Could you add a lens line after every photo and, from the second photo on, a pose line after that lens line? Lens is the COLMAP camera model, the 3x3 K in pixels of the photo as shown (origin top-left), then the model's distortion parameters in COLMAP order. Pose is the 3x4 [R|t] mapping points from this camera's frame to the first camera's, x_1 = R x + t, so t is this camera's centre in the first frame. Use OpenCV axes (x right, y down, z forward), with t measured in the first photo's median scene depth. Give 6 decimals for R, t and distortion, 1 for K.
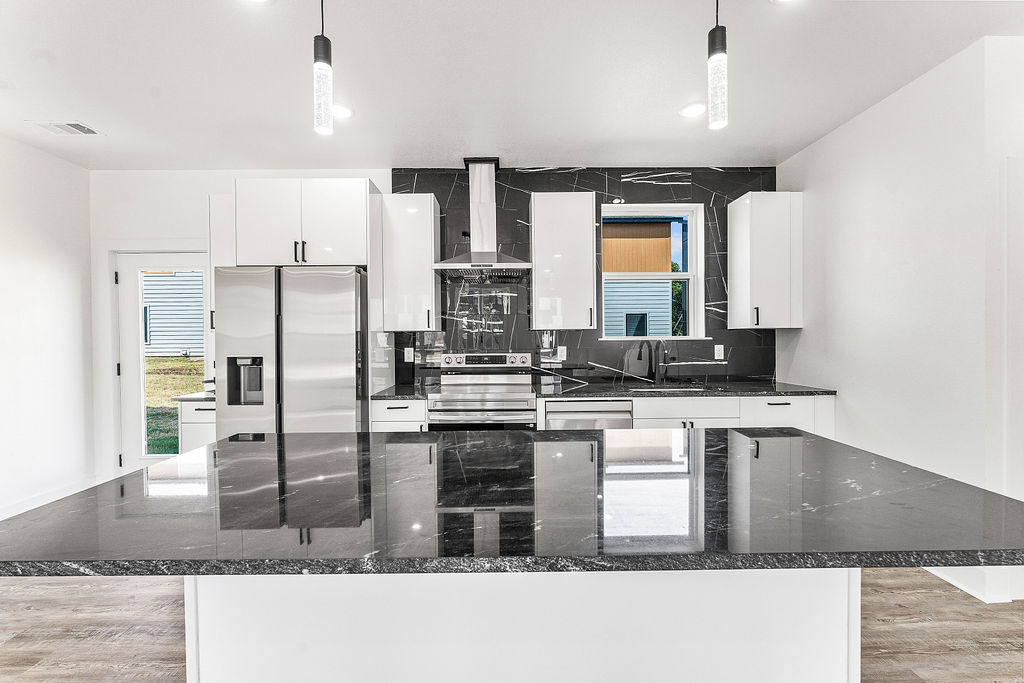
lens RADIAL K [[409.8, 0, 507.0], [0, 409.8, 341.2], [0, 0, 1]] dist [-0.001875, -0.000080]
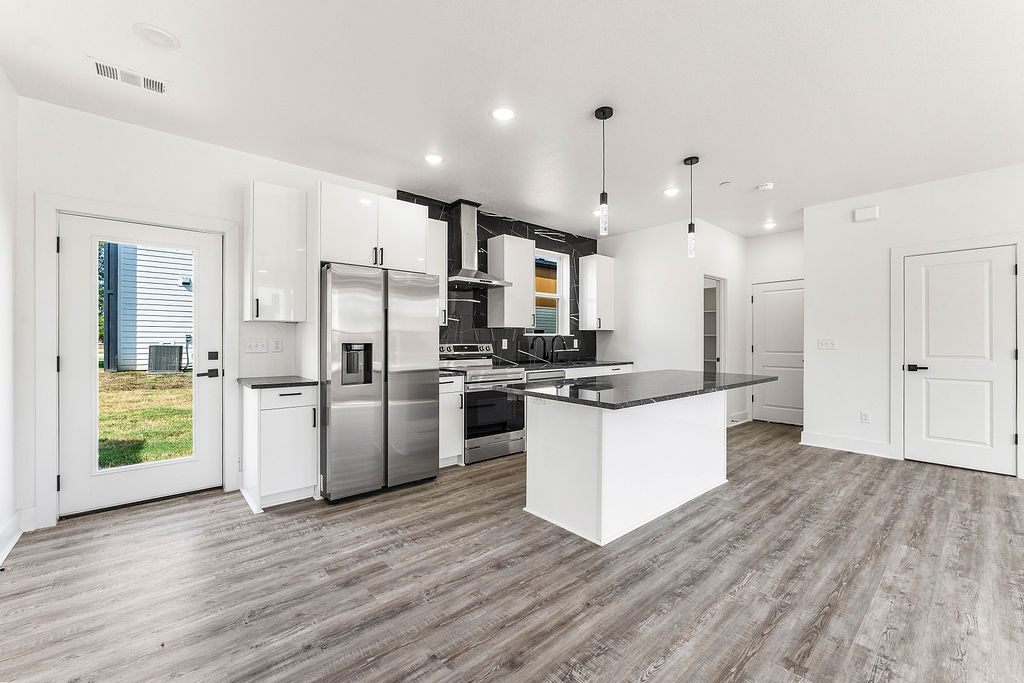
lens RADIAL K [[409.8, 0, 507.0], [0, 409.8, 341.2], [0, 0, 1]] dist [-0.001875, -0.000080]
pose [[0.770404, 0.005987, 0.637527, -0.815841], [-0.000260, 0.999959, -0.009076, 0.033773], [-0.637555, 0.006827, 0.770374, -0.132885]]
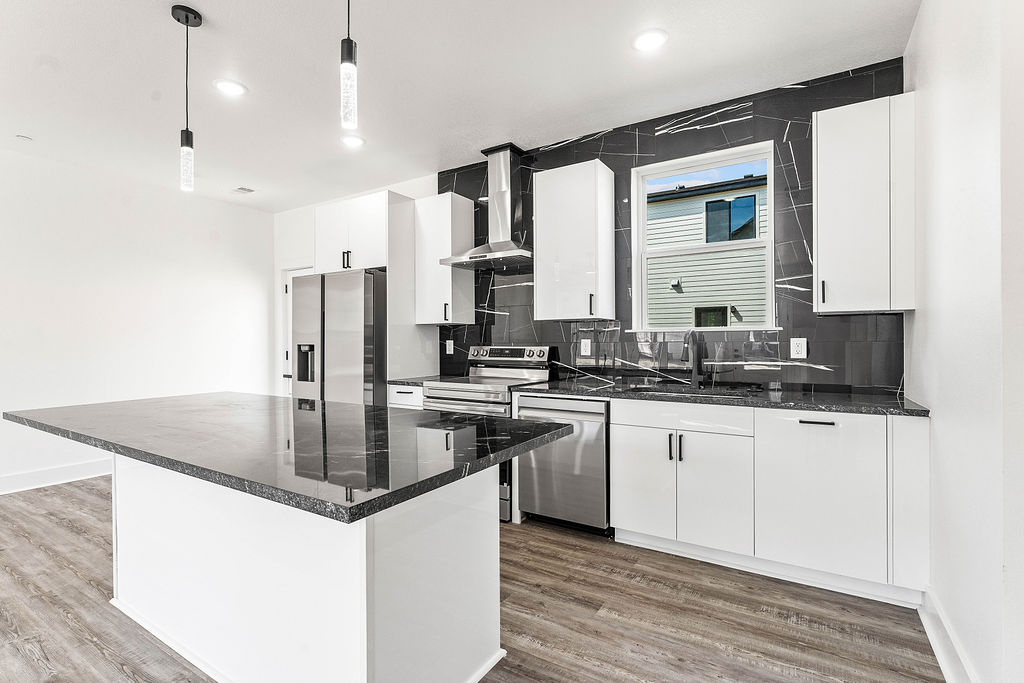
lens RADIAL K [[479.6, 0, 507.2], [0, 479.6, 340.9], [0, 0, 1]] dist [0.002209, 0.000551]
pose [[0.838387, 0.004127, -0.545060, 0.569734], [-0.008065, 0.999956, -0.004833, 0.022882], [0.545016, 0.008448, 0.838383, 0.051104]]
